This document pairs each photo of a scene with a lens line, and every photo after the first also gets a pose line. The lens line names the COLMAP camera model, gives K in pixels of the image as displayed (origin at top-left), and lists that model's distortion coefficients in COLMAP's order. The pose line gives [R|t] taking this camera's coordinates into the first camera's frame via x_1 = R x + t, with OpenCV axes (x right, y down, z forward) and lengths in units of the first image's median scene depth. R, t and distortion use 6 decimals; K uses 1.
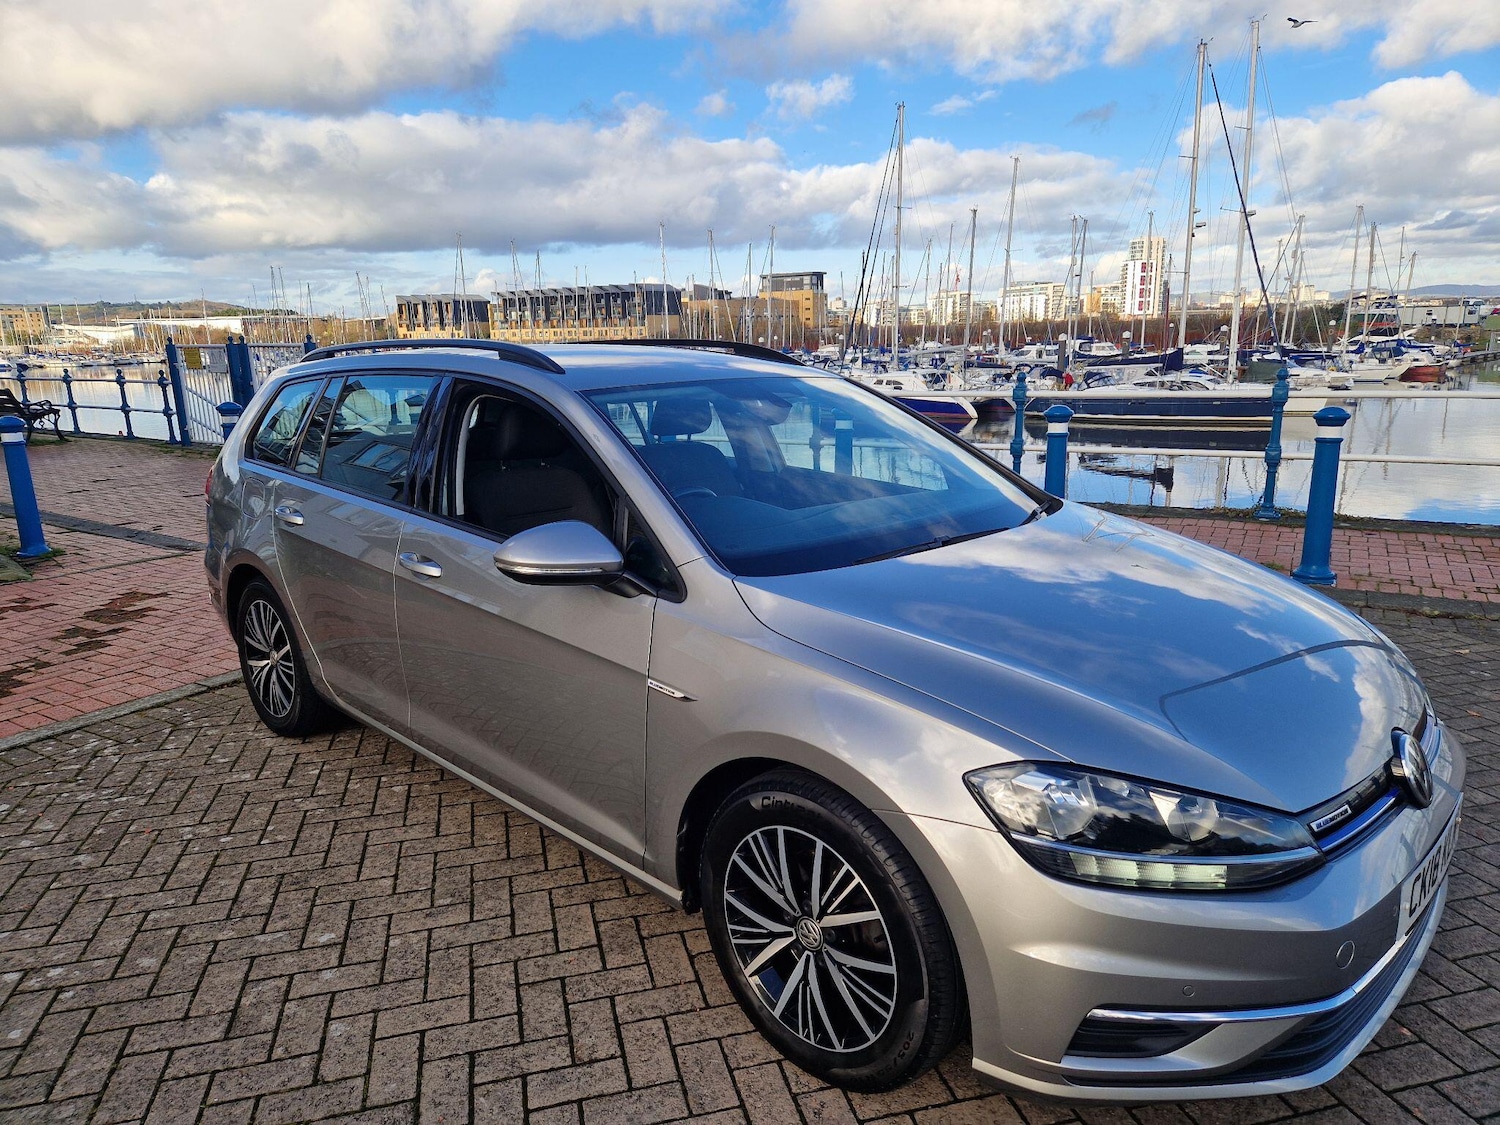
lens RADIAL K [[990.0, 0, 751.3], [0, 990.0, 576.9], [0, 0, 1]] dist [0.080832, -0.067501]
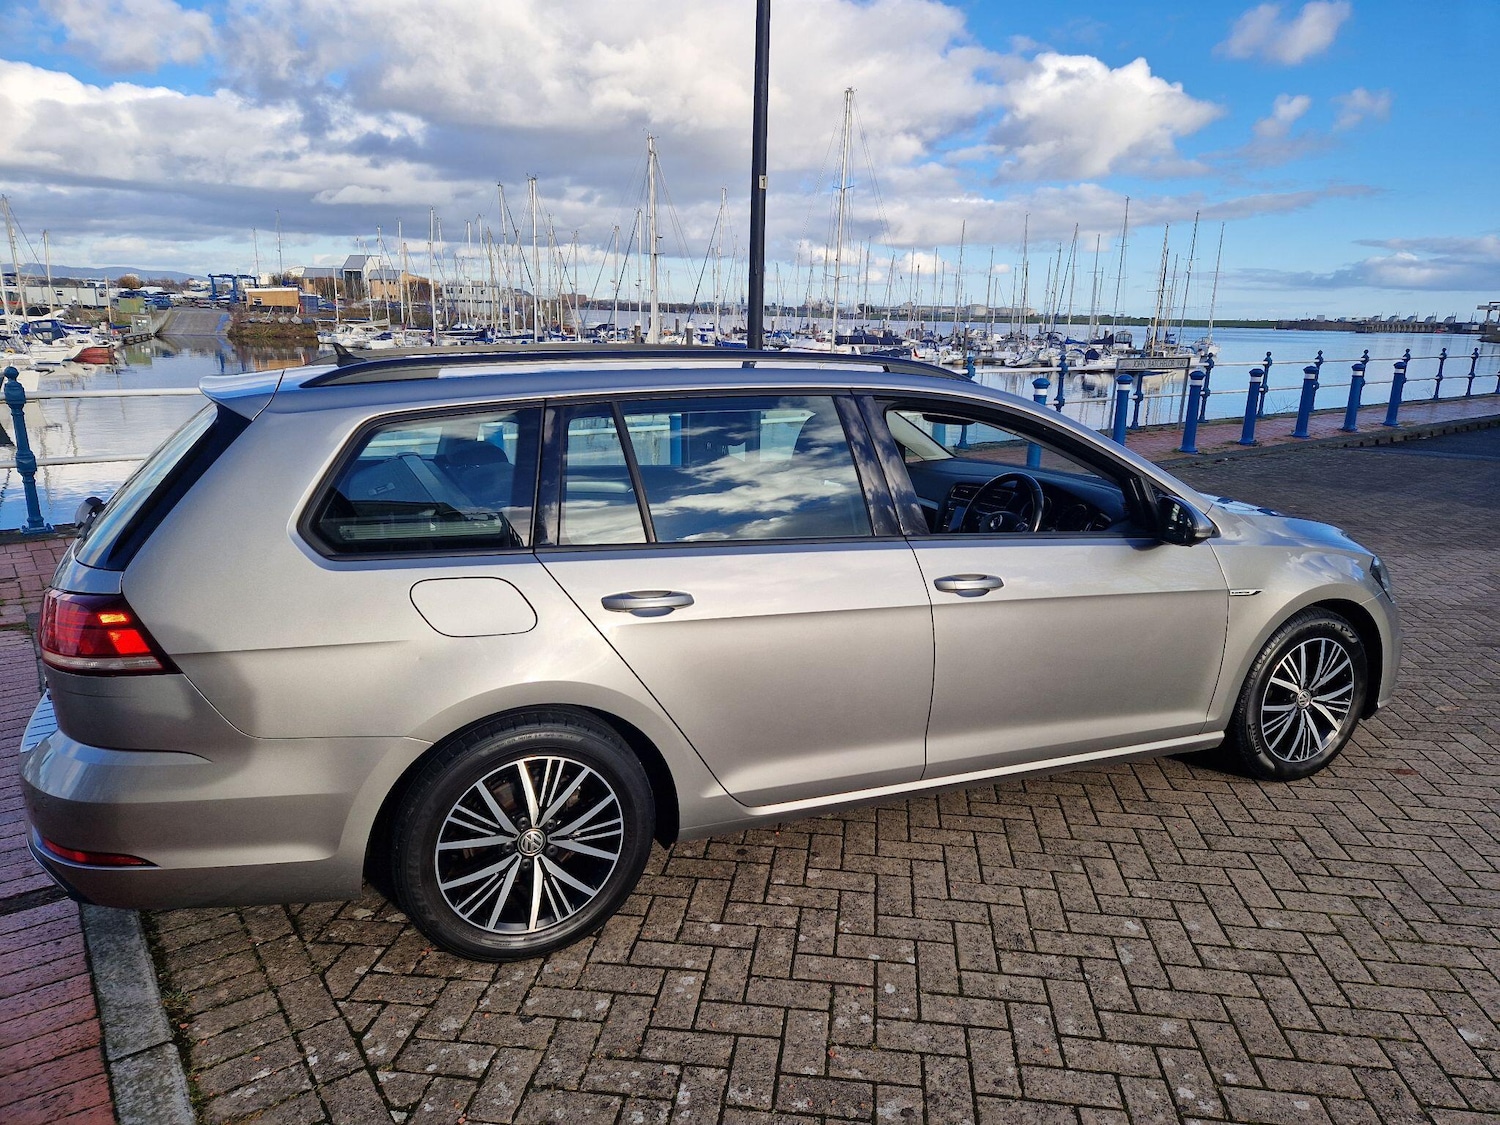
lens RADIAL K [[990.0, 0, 772.7], [0, 990.0, 557.8], [0, 0, 1]] dist [0.080832, -0.067501]
pose [[0.372466, -0.191054, 0.908167, -0.967276], [0.191294, 0.973371, 0.126316, -0.148127], [-0.908117, 0.126678, 0.399095, 0.585023]]
